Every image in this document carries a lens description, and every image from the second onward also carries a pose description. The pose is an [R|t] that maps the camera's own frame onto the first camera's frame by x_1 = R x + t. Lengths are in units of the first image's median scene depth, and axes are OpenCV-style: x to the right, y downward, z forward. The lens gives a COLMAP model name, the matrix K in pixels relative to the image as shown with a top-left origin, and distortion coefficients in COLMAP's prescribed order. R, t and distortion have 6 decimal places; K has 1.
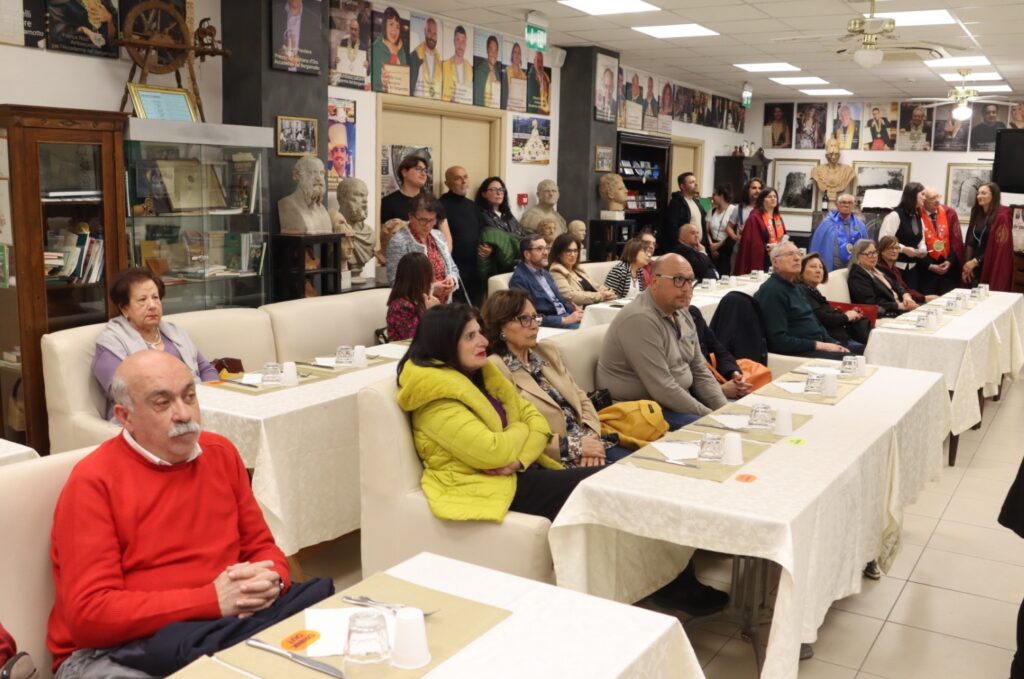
lens RADIAL K [[974.6, 0, 511.8], [0, 974.6, 340.0], [0, 0, 1]] dist [-0.053761, 0.000000]
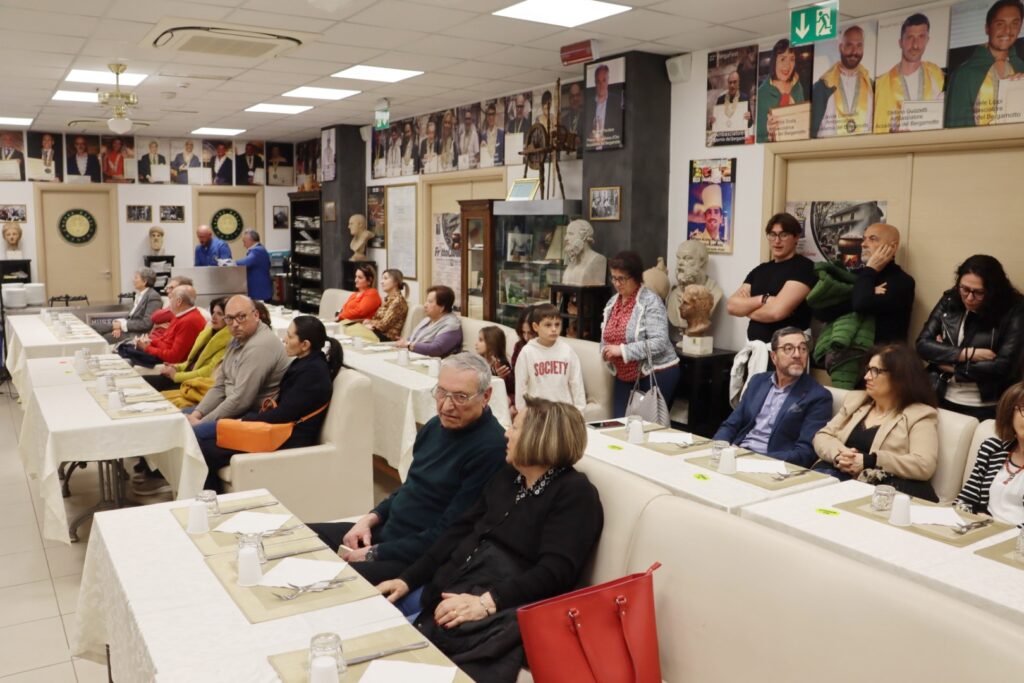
lens RADIAL K [[859.3, 0, 516.7], [0, 859.3, 351.2], [0, 0, 1]] dist [-0.149586, 0.124947]
pose [[-0.419395, 0.112395, -0.900819, 0.651107], [-0.159706, 0.967695, 0.195093, -0.186803], [0.893645, 0.225687, -0.387896, 1.134006]]
